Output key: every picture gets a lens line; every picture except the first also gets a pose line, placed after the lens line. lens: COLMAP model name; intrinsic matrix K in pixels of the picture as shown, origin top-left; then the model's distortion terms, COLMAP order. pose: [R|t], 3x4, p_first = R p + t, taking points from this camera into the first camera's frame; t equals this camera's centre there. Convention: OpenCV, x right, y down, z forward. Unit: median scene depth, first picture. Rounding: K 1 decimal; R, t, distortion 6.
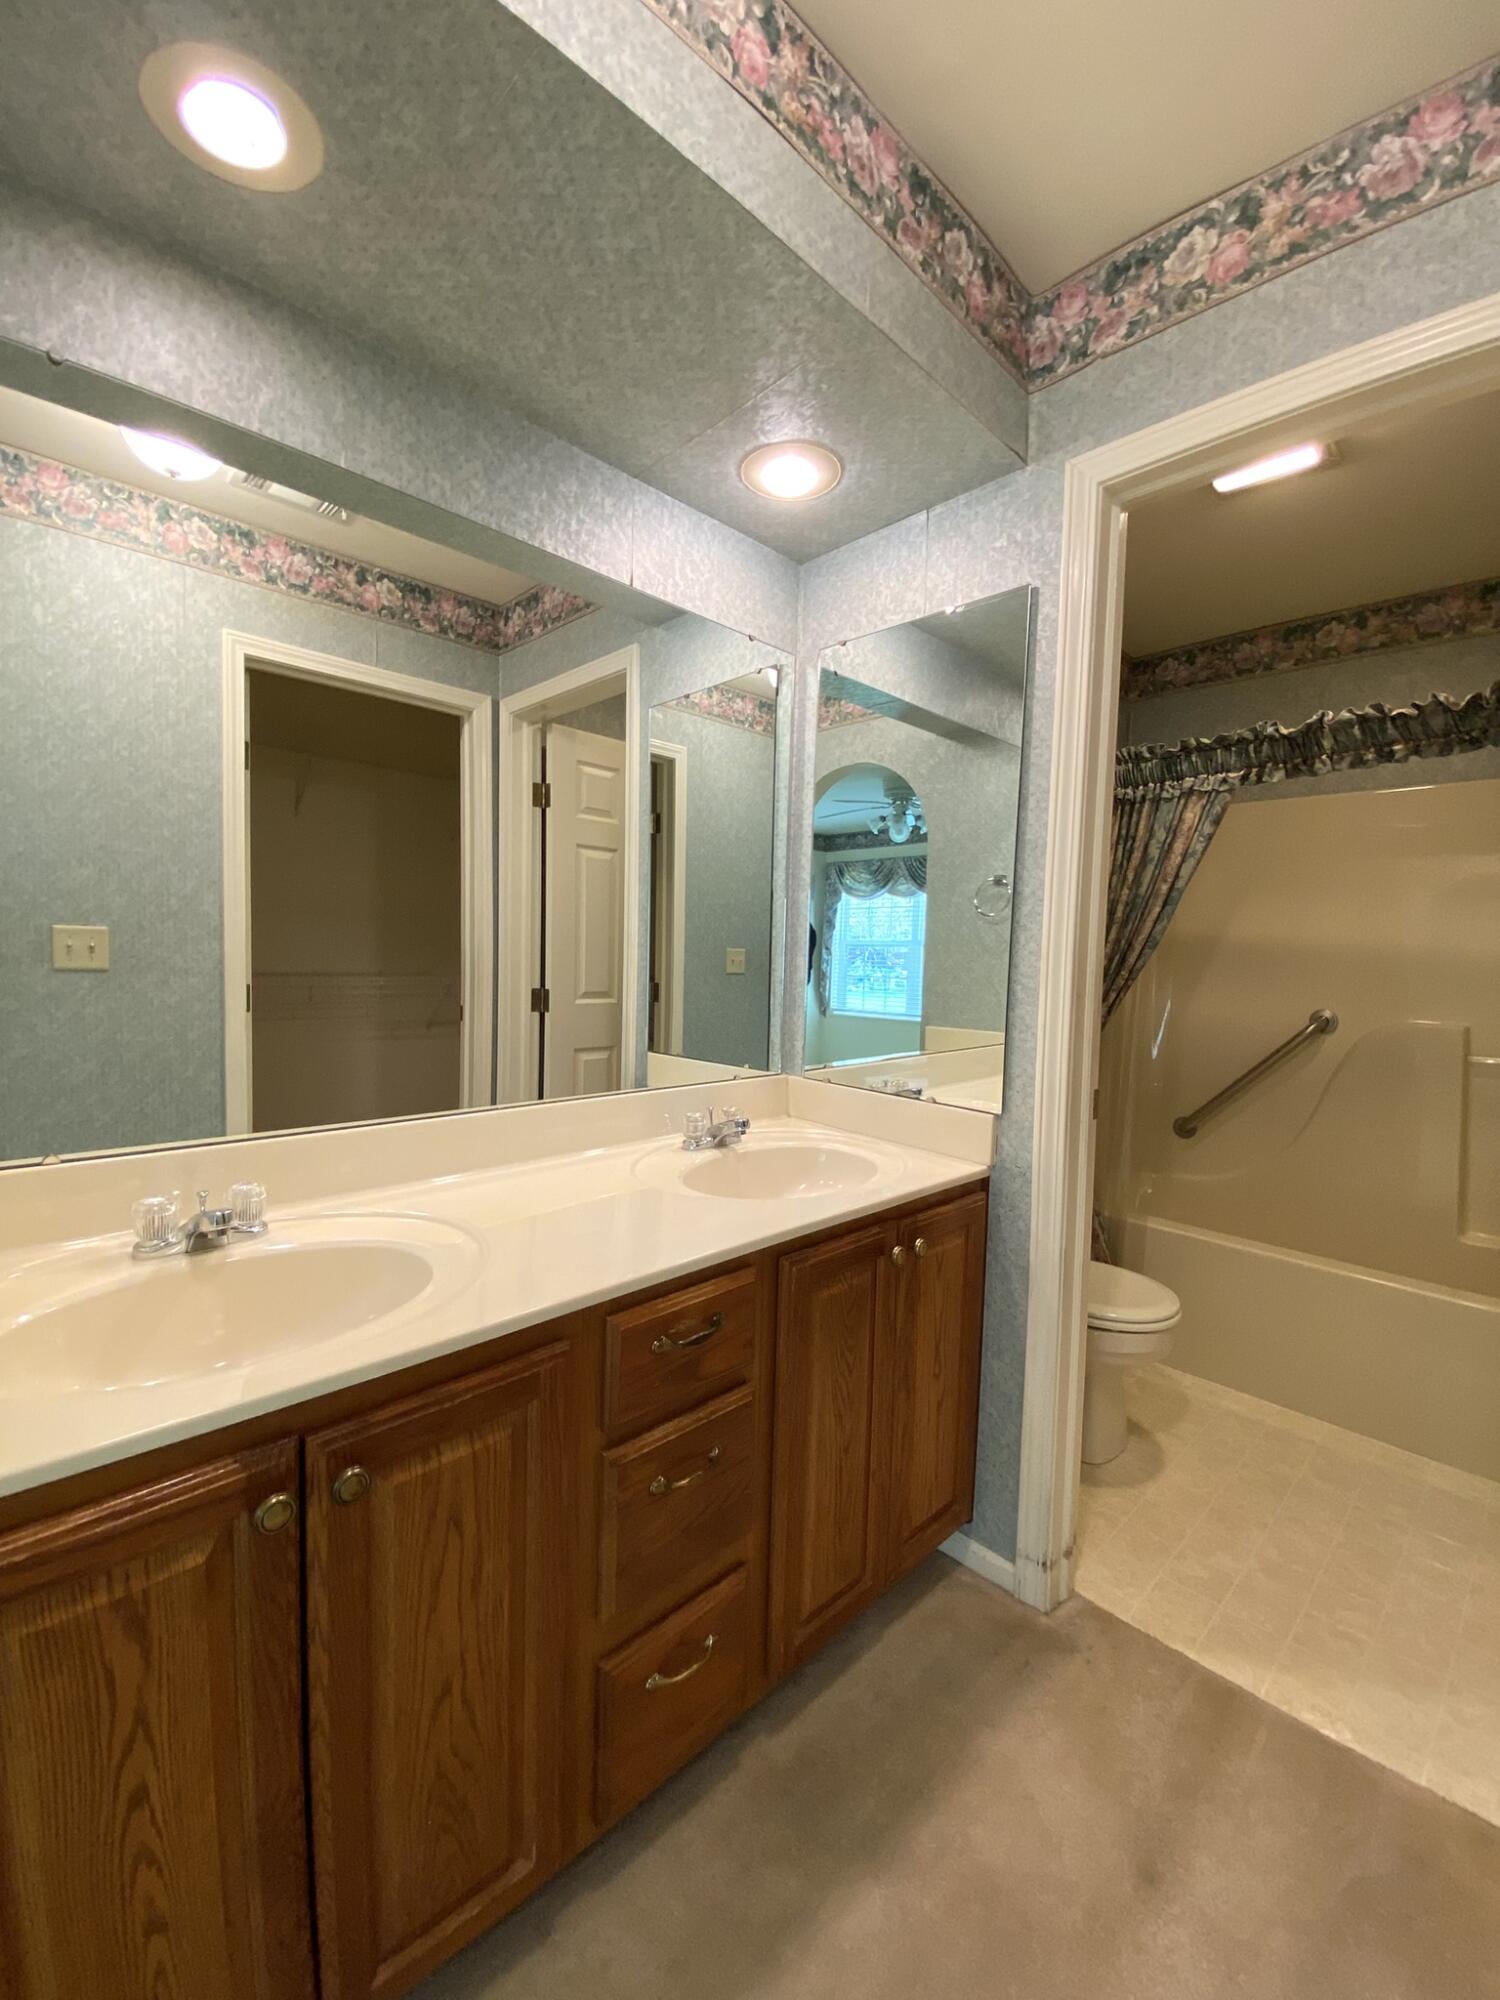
lens RADIAL K [[821.0, 0, 759.0], [0, 821.0, 996.4], [0, 0, 1]] dist [0.019027, -0.009598]
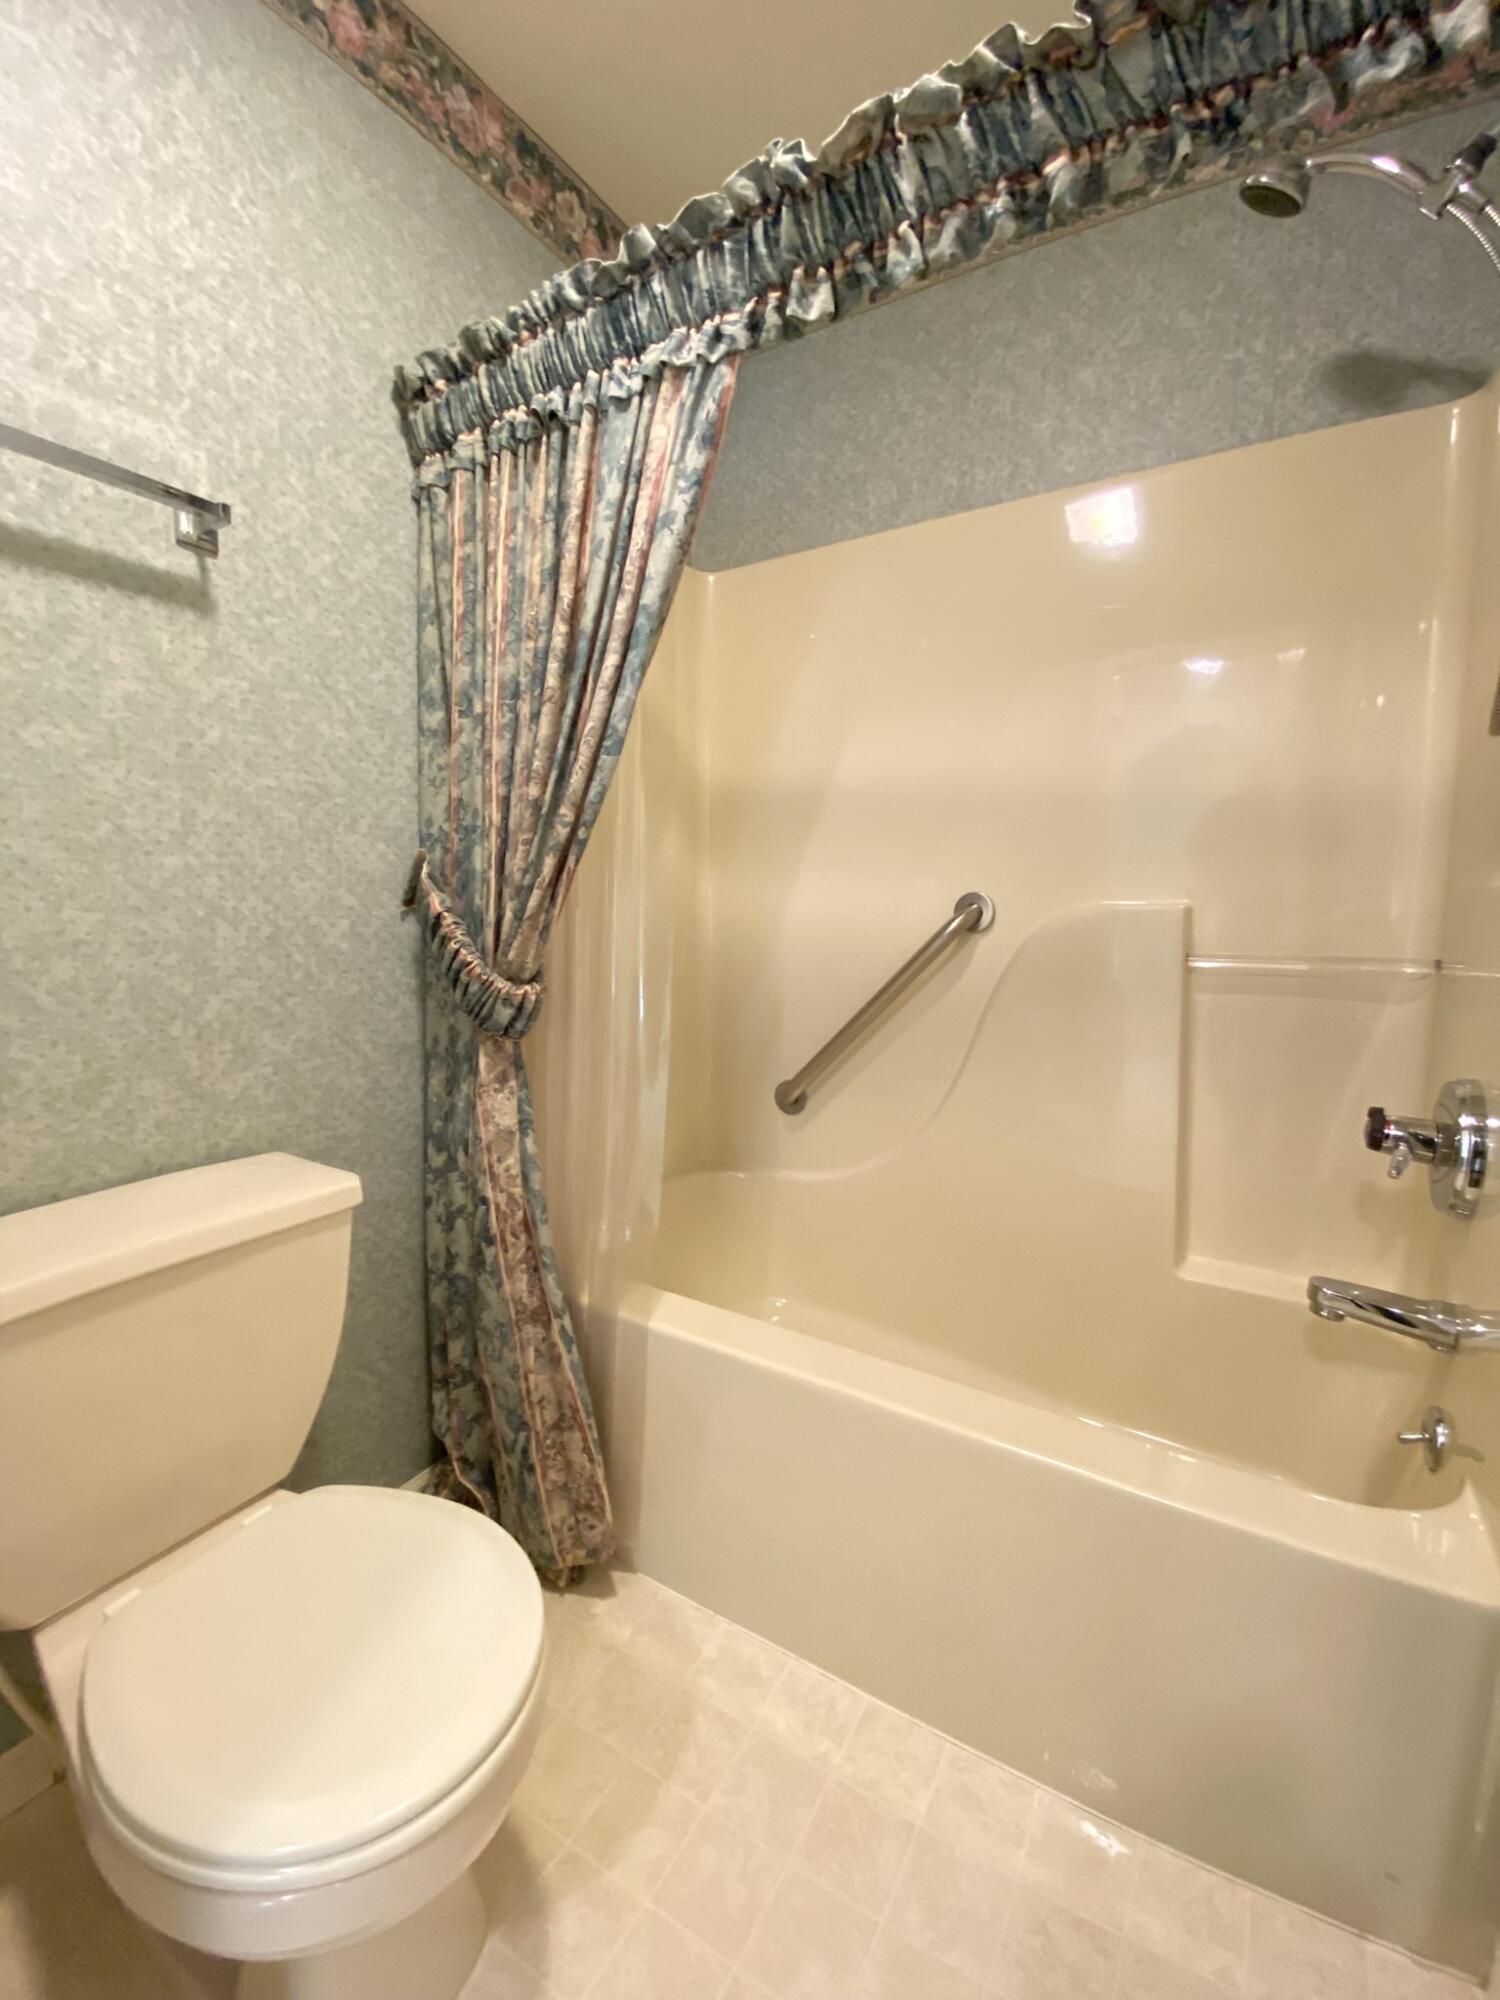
lens RADIAL K [[821.0, 0, 741.7], [0, 821.0, 1007.5], [0, 0, 1]] dist [0.019027, -0.009598]
pose [[0.971520, -0.057438, 0.229891, 0.445981], [0.041346, 0.996385, 0.074219, 0.053988], [-0.233323, -0.062600, 0.970382, 0.545265]]
